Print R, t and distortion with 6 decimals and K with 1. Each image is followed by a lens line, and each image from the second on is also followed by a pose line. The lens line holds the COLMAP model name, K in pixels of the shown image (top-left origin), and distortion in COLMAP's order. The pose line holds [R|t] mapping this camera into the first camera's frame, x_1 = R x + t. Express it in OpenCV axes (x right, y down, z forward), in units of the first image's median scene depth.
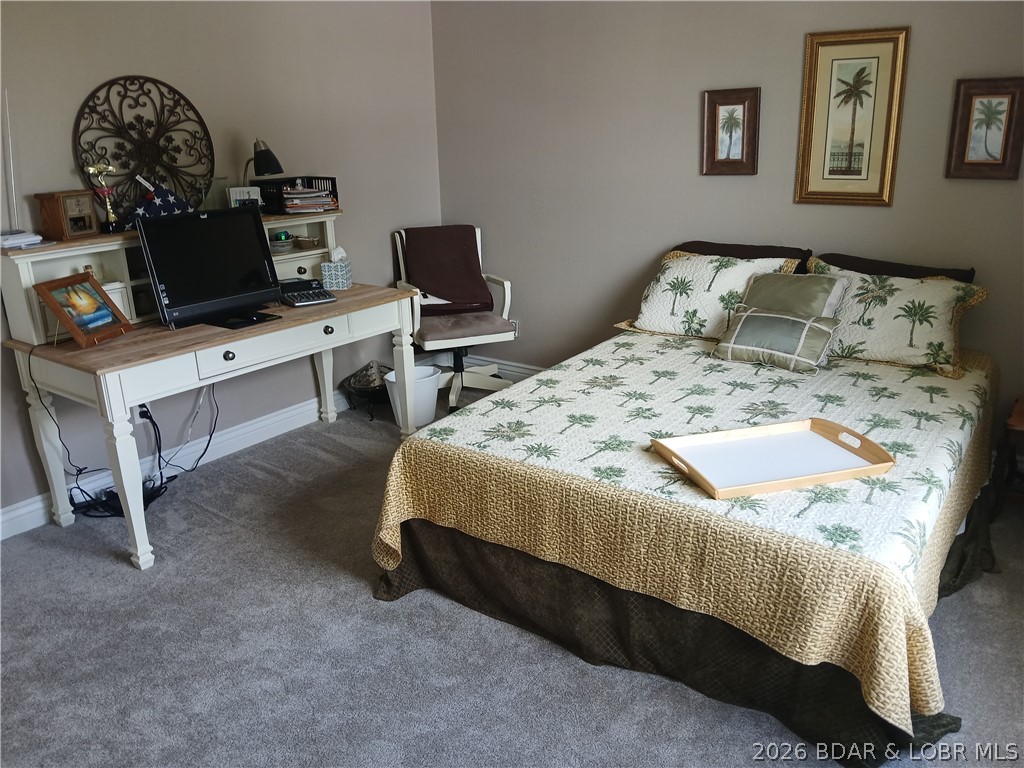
lens RADIAL K [[795.2, 0, 512.8], [0, 795.2, 386.2], [0, 0, 1]] dist [0.078756, -0.174903]
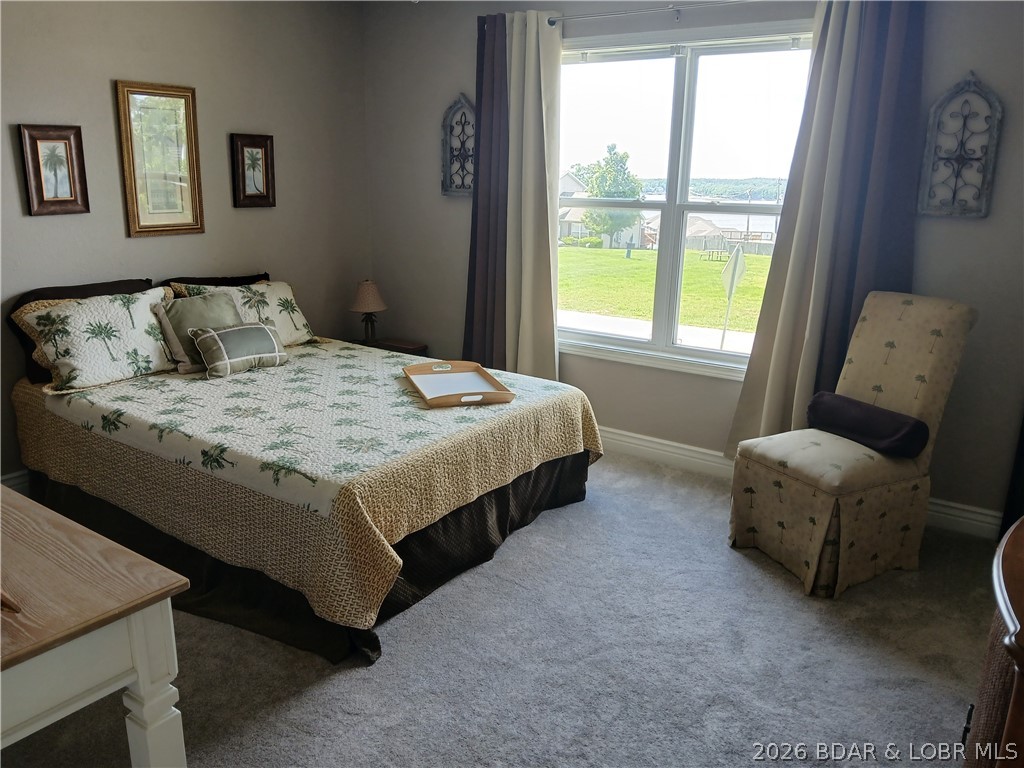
lens RADIAL K [[795.2, 0, 512.8], [0, 795.2, 386.2], [0, 0, 1]] dist [0.078756, -0.174903]
pose [[-0.028040, -0.234128, 0.971801, -0.839124], [0.288419, 0.928942, 0.232125, -0.166648], [-0.957094, 0.286794, 0.041480, 0.605145]]
